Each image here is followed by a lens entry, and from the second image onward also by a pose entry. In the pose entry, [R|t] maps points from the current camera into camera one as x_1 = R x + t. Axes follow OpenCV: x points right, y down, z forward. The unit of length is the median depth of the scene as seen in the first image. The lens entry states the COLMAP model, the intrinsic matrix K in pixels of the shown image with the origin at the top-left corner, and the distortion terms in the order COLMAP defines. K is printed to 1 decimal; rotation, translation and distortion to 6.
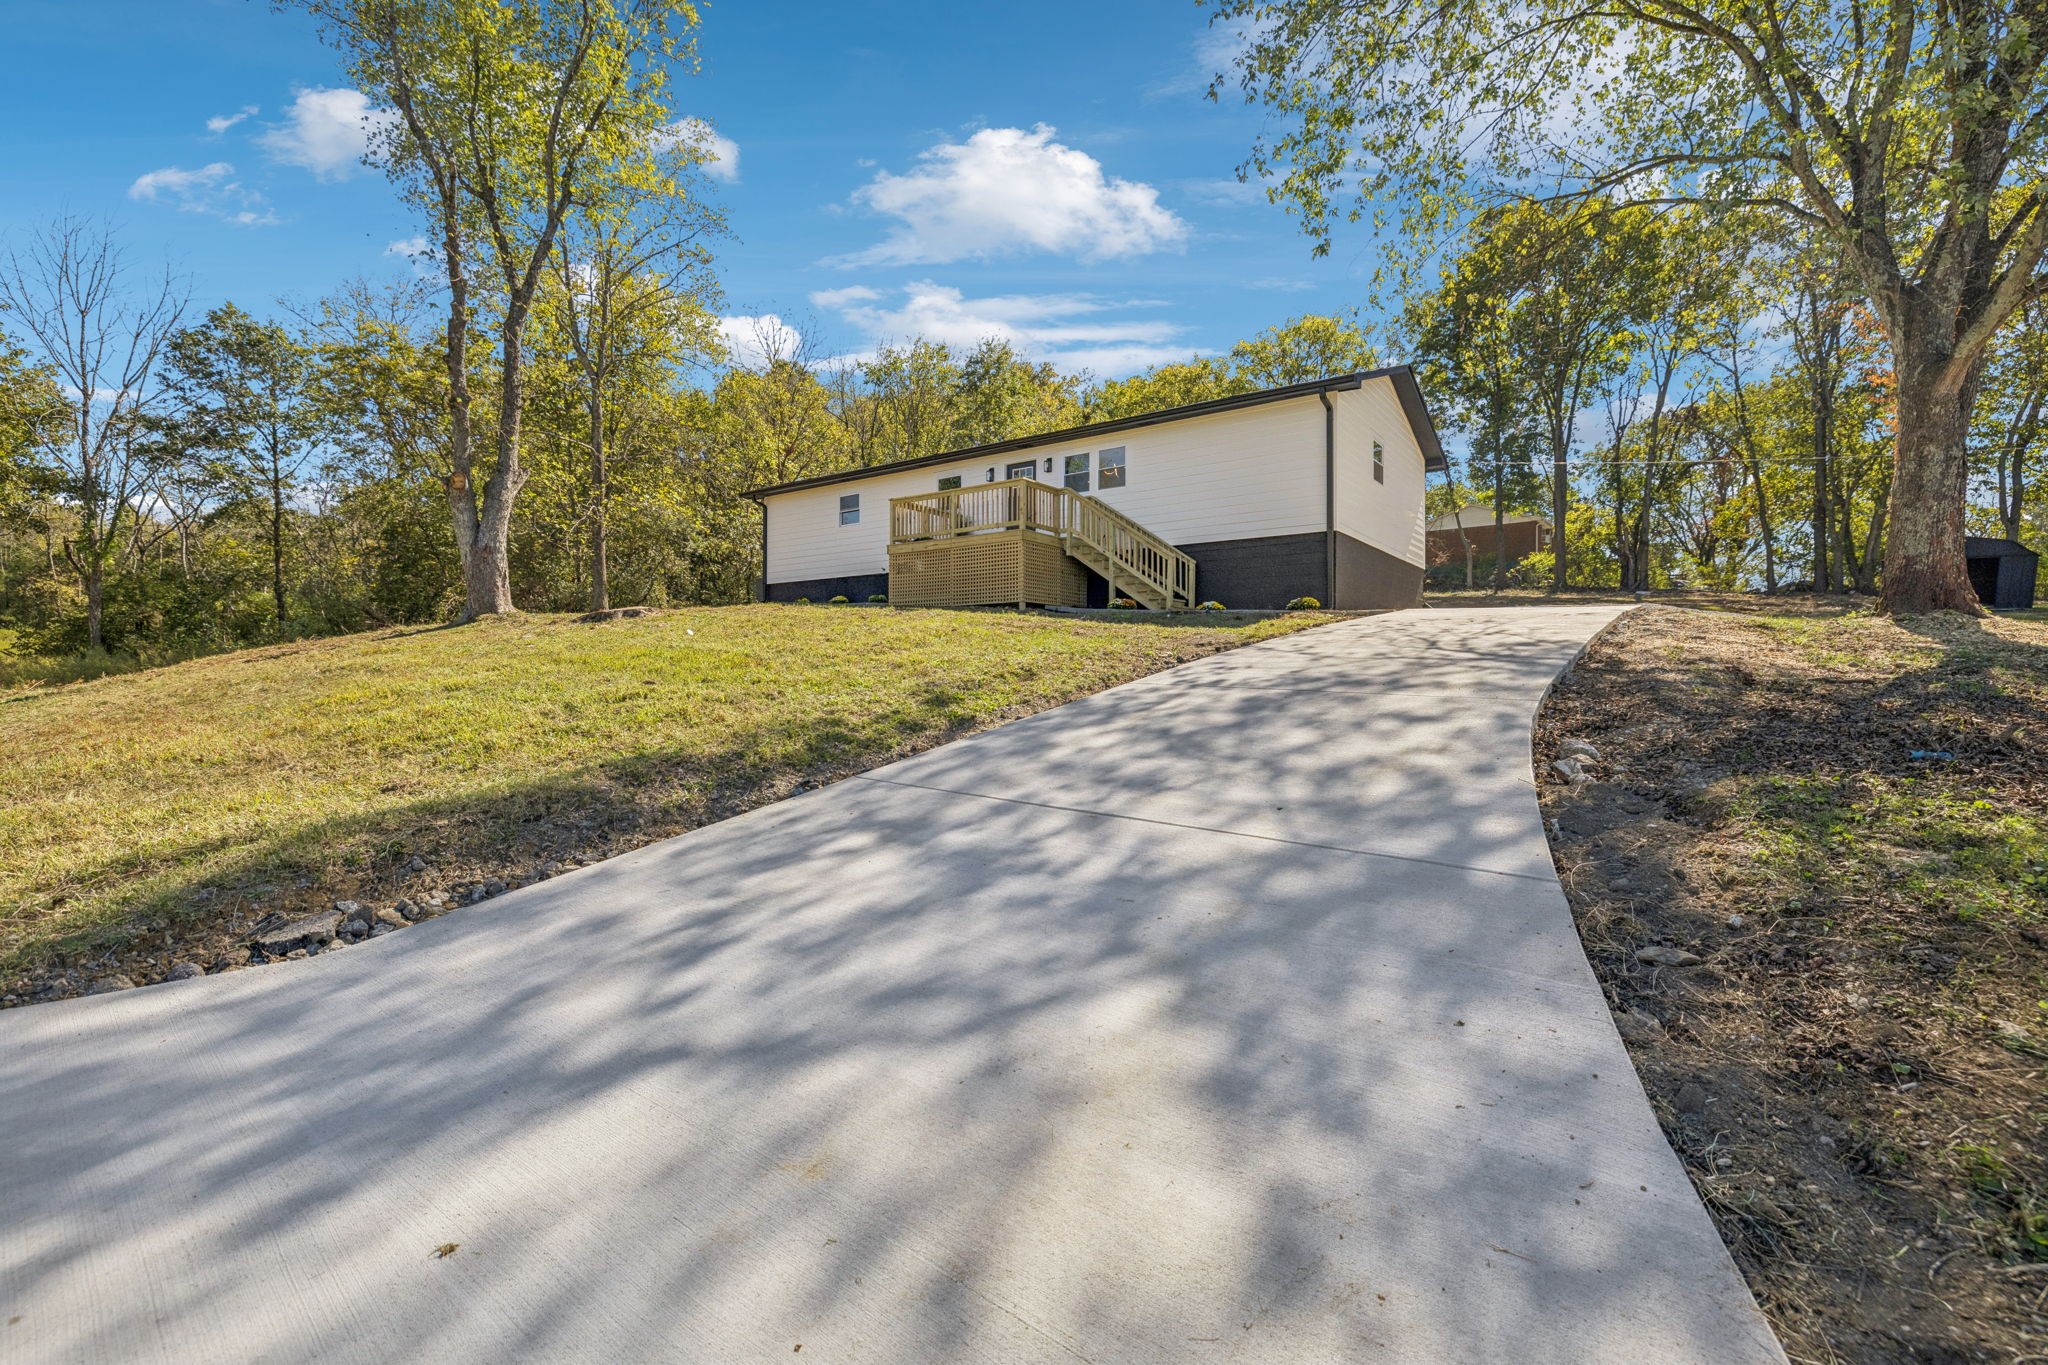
lens RADIAL K [[933.3, 0, 1014.8], [0, 933.3, 660.0], [0, 0, 1]] dist [0.000386, -0.000206]
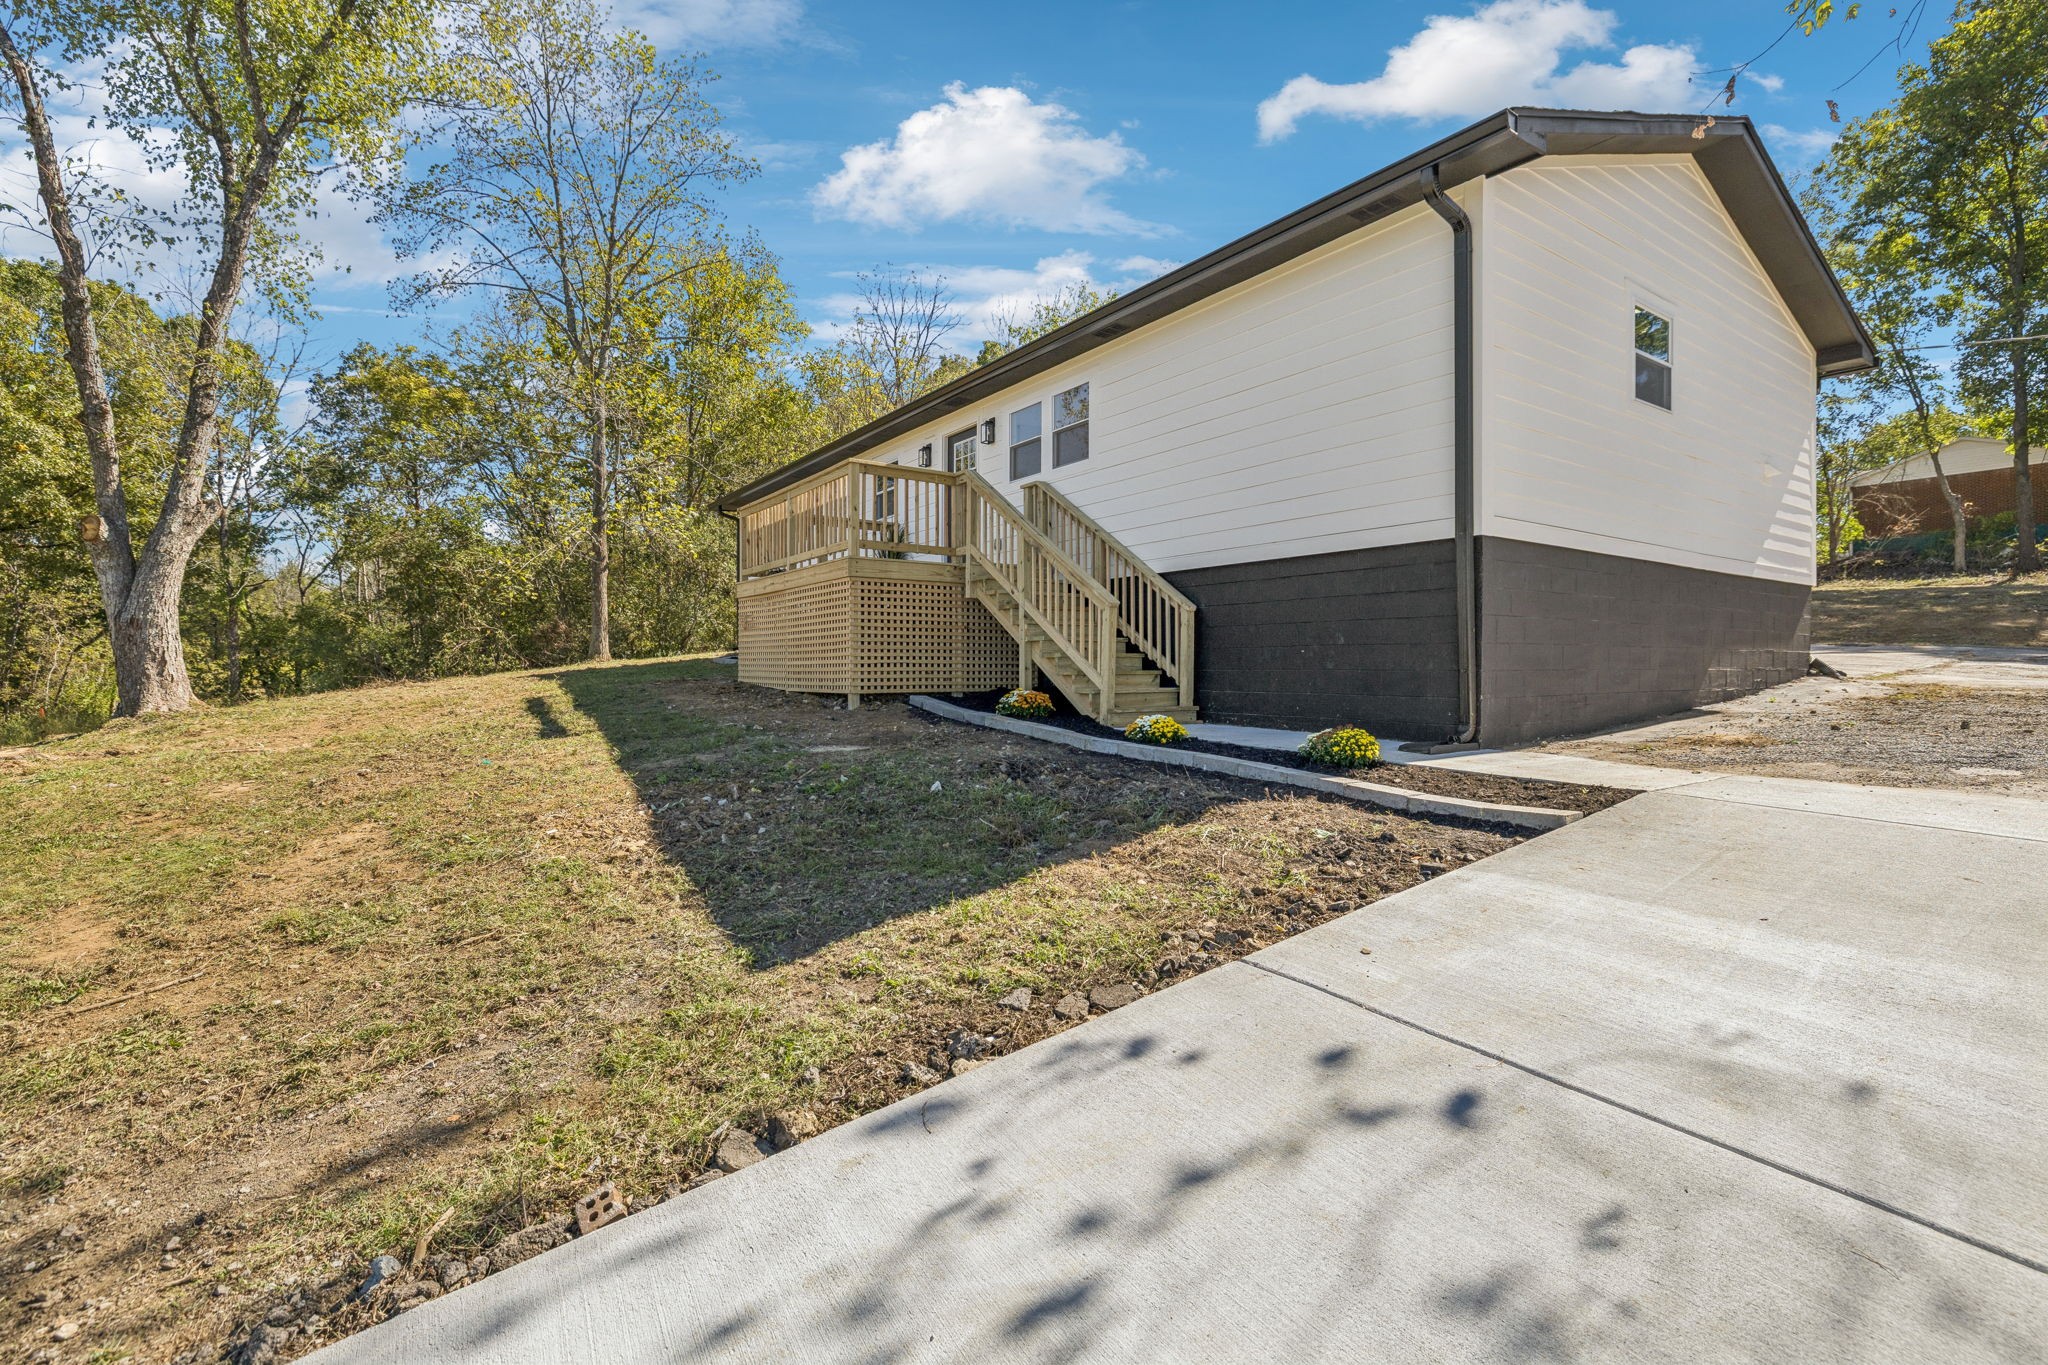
lens RADIAL K [[933.3, 0, 1014.8], [0, 933.3, 660.0], [0, 0, 1]] dist [0.000386, -0.000206]
pose [[0.941535, -0.005187, -0.336874, 0.226173], [0.010057, 0.999869, 0.012714, -0.071851], [0.336764, -0.015359, 0.941464, 0.436981]]
